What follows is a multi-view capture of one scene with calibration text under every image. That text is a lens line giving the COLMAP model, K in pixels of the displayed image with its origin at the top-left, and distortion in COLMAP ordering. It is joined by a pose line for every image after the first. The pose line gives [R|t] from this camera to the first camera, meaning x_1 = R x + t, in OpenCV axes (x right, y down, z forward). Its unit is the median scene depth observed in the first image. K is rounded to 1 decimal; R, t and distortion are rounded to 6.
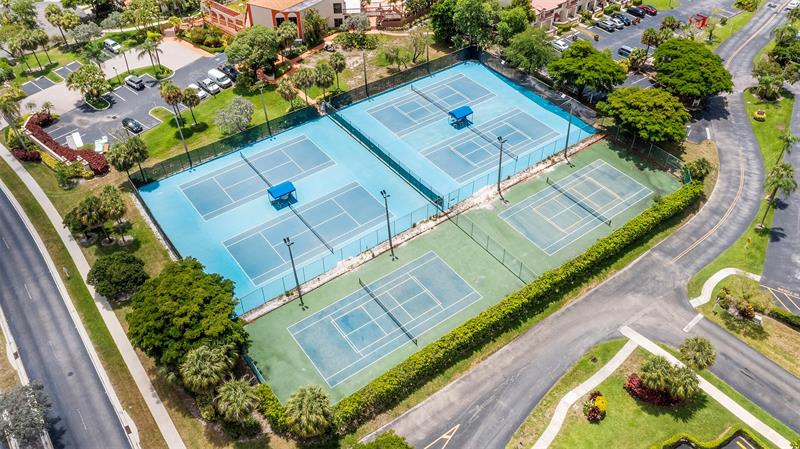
lens RADIAL K [[627.1, 0, 400.0], [0, 627.1, 224.5], [0, 0, 1]] dist [-0.021642, 0.011834]
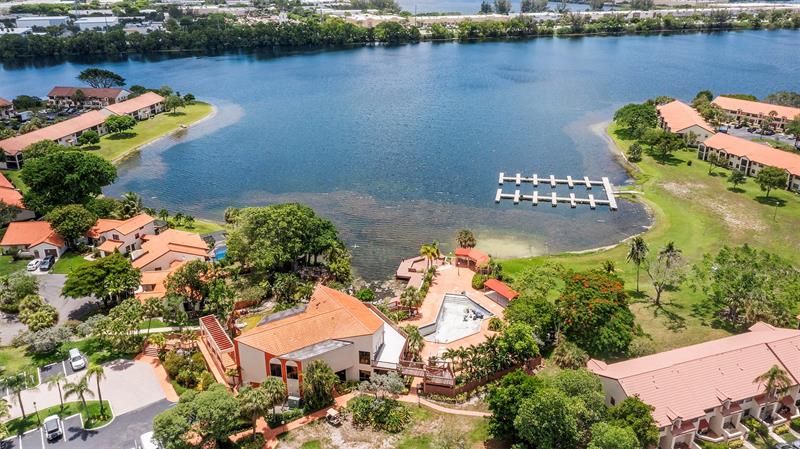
lens RADIAL K [[627.1, 0, 400.0], [0, 627.1, 224.5], [0, 0, 1]] dist [-0.021642, 0.011834]
pose [[0.952021, 0.118894, -0.281994, 0.165402], [-0.210076, 0.923947, -0.319671, -0.369634], [0.222541, 0.363573, 0.904594, 0.435058]]
